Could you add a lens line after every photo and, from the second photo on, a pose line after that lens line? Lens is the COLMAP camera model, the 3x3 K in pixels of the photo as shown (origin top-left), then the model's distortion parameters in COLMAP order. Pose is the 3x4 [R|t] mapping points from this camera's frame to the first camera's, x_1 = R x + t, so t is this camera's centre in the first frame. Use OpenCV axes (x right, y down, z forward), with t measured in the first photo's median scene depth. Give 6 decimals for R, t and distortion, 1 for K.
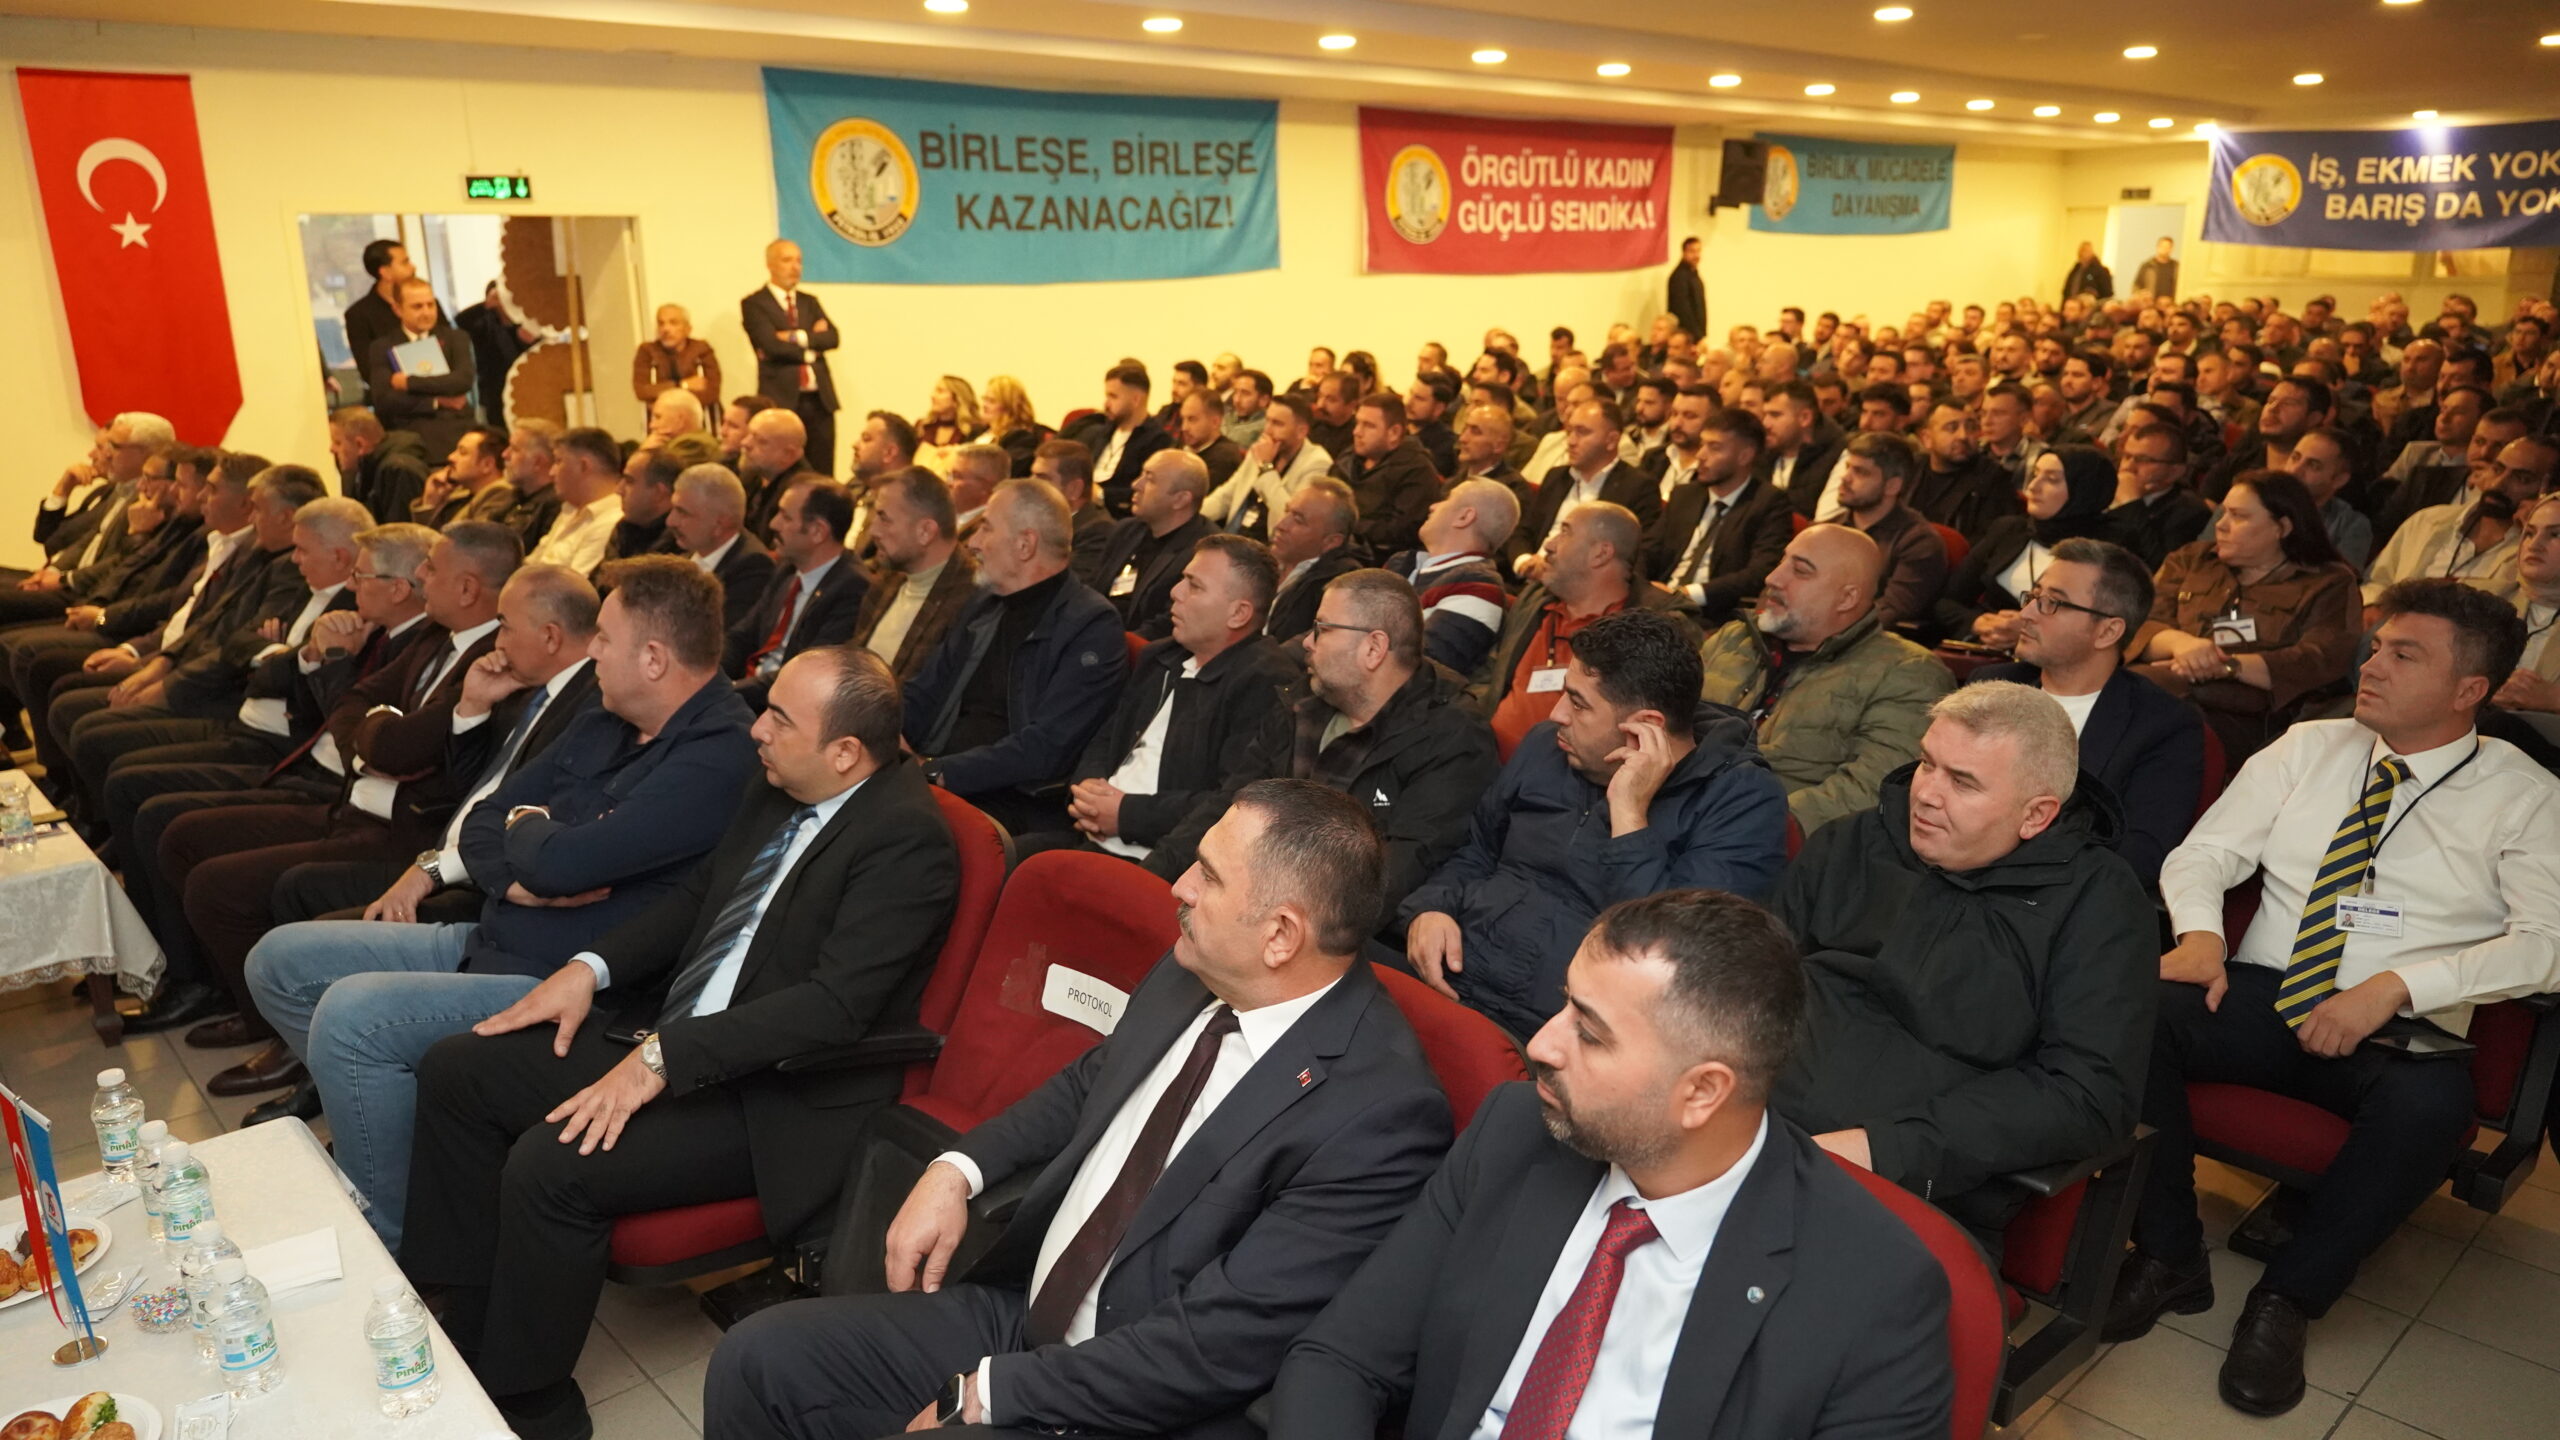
lens RADIAL K [[1725.3, 0, 1280.0], [0, 1725.3, 720.0], [0, 0, 1]] dist [-0.007418, -0.002635]
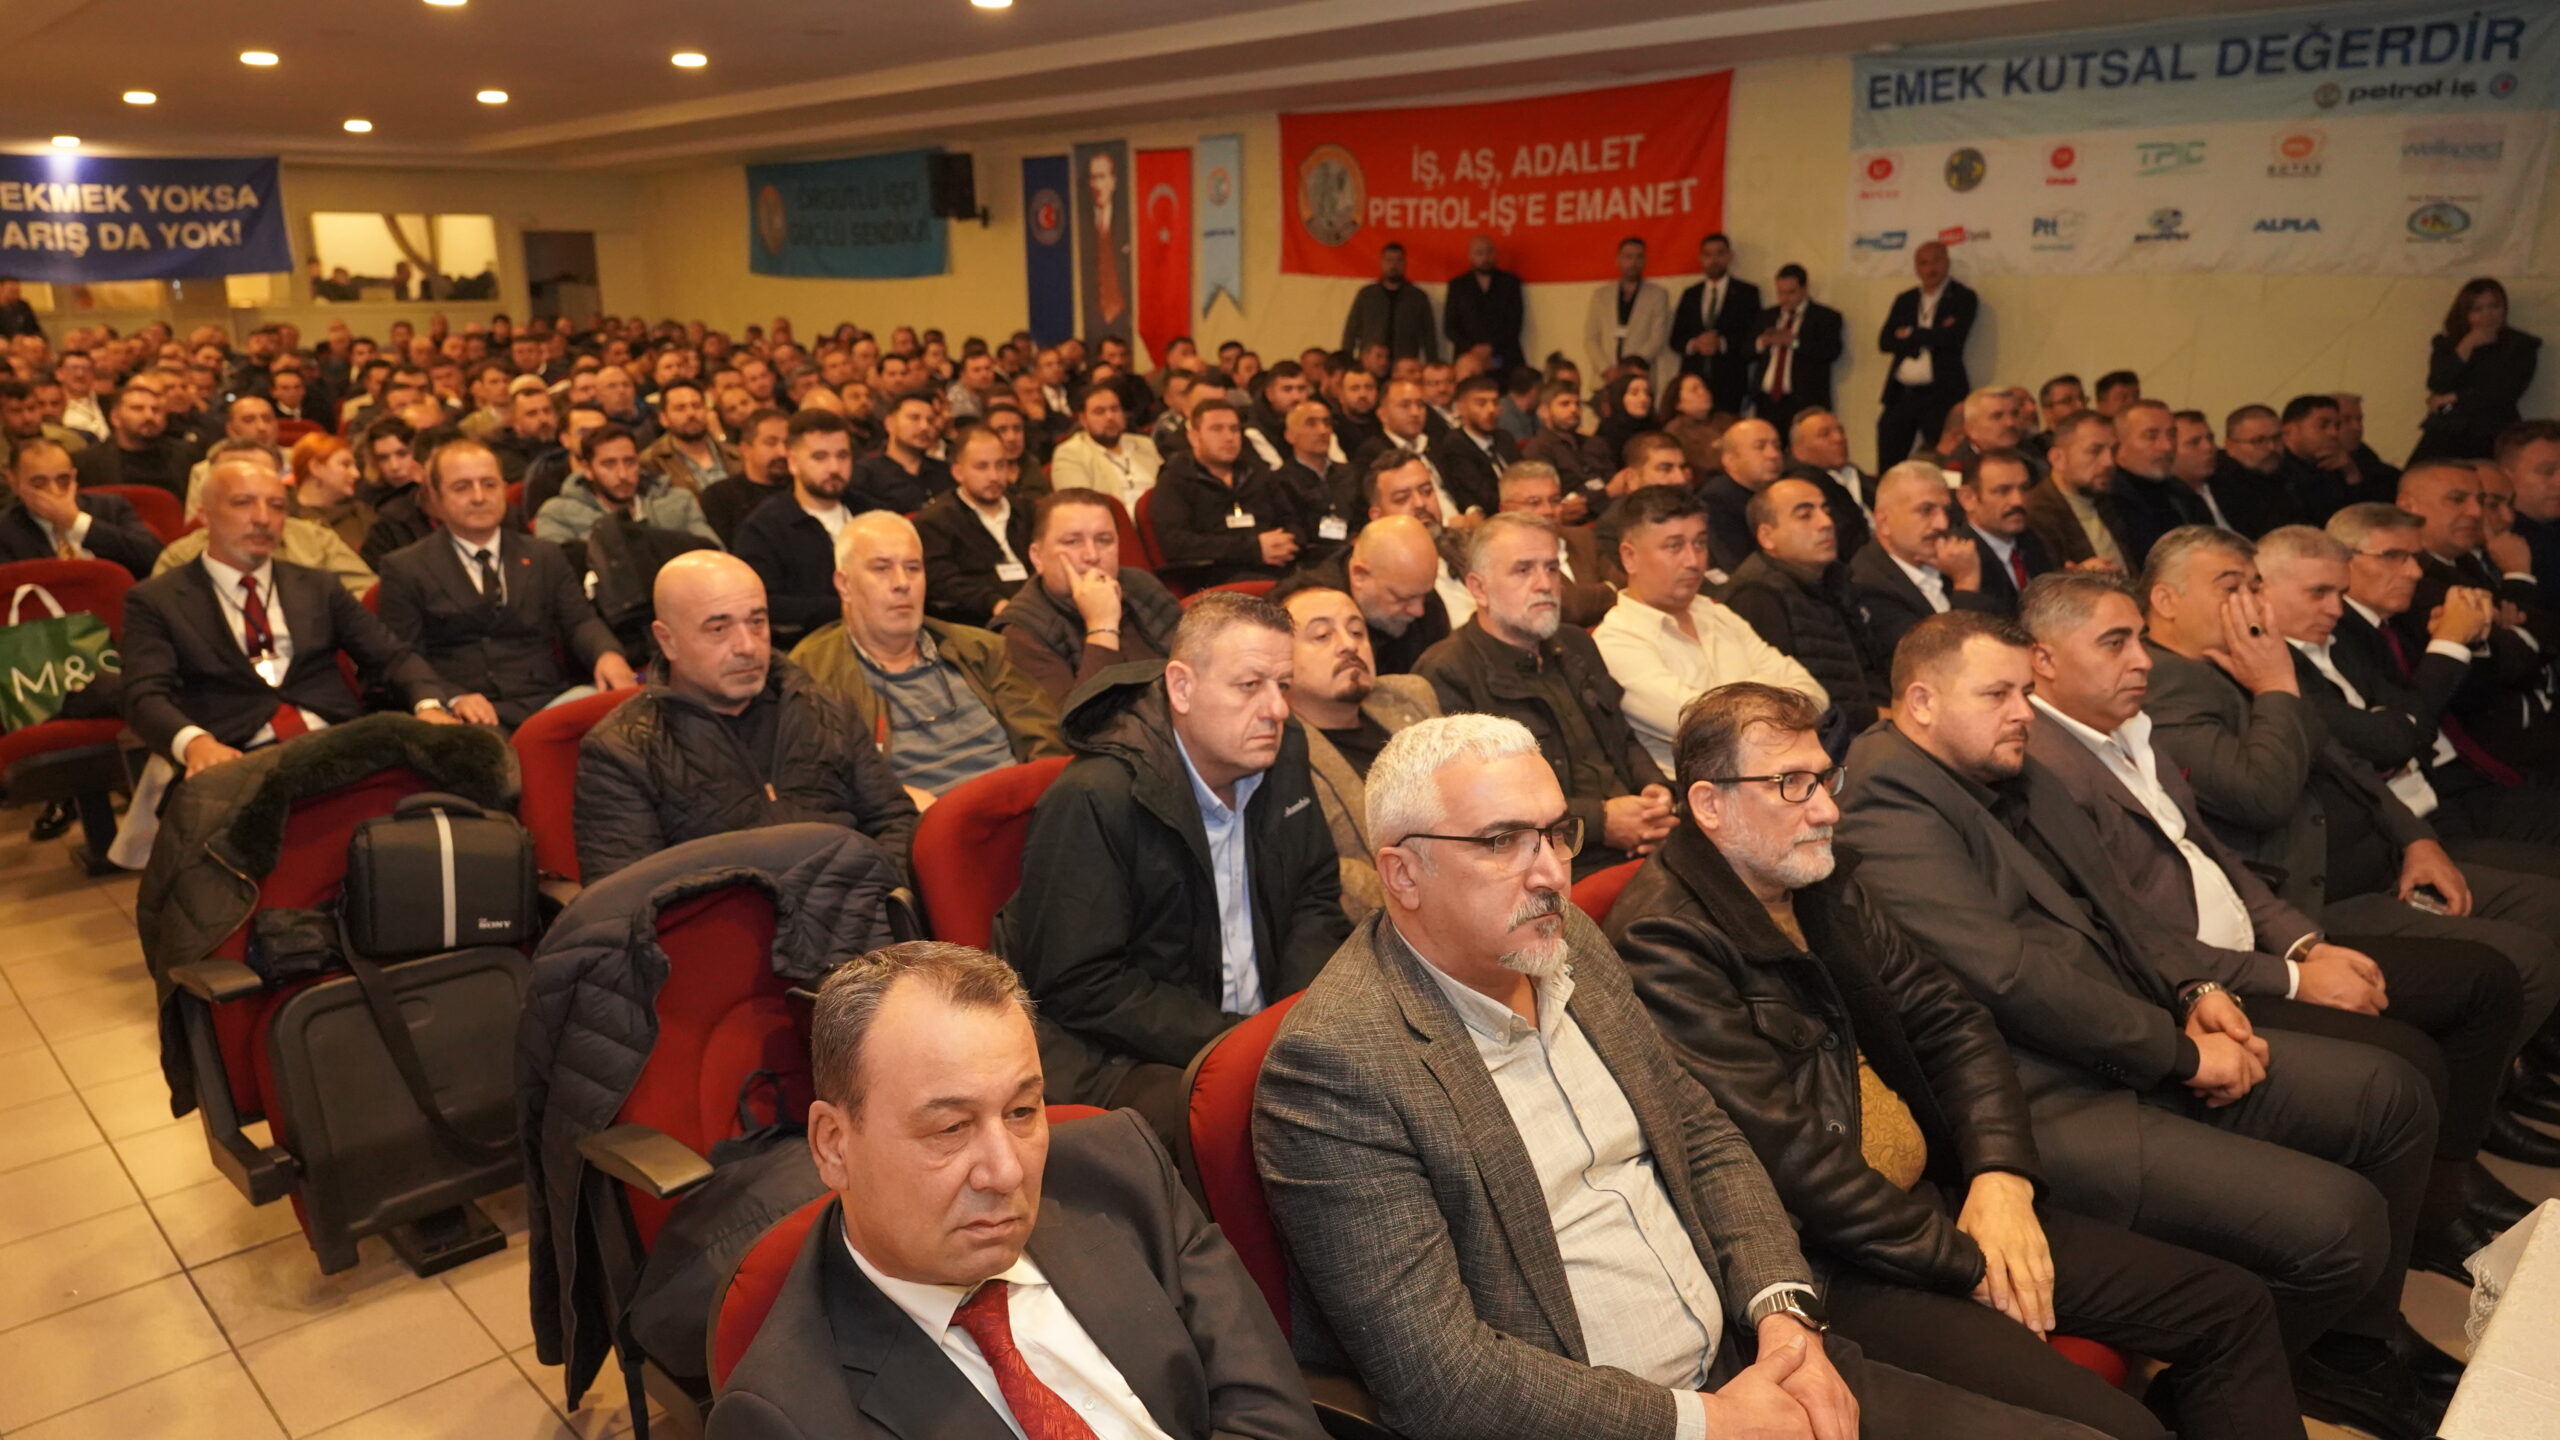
lens RADIAL K [[1739.6, 0, 1280.0], [0, 1739.6, 720.0], [0, 0, 1]] dist [-0.001543, -0.007874]
pose [[-0.016106, -0.234157, 0.972065, -0.500752], [0.263929, 0.936715, 0.230014, -0.127810], [-0.964408, 0.260261, 0.046714, 0.527679]]
